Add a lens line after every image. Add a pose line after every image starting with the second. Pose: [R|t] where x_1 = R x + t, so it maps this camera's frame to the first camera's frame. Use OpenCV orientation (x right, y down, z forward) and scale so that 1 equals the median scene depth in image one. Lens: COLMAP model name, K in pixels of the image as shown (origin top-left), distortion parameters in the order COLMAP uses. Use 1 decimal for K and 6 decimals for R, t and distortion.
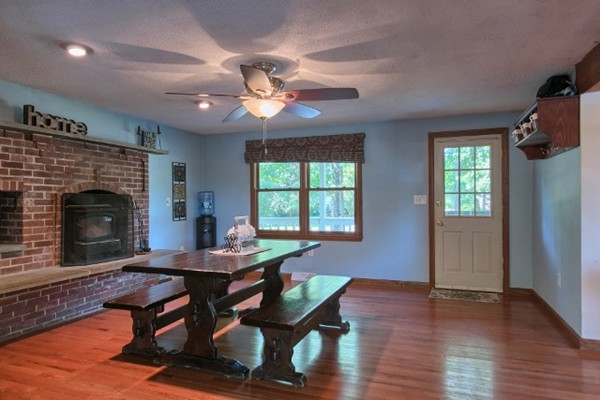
lens RADIAL K [[365.1, 0, 302.5], [0, 365.1, 200.0], [0, 0, 1]] dist [-0.003841, -0.001079]
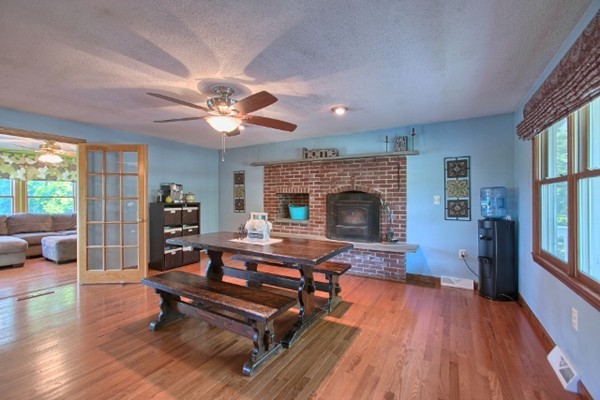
lens RADIAL K [[269.1, 0, 299.3], [0, 269.1, 199.0], [0, 0, 1]] dist [0.002242, 0.000665]
pose [[-0.154740, 0.011312, -0.987890, 0.534670], [0.001816, 0.999936, 0.011165, -0.007731], [0.987954, -0.000066, -0.154751, 0.981489]]
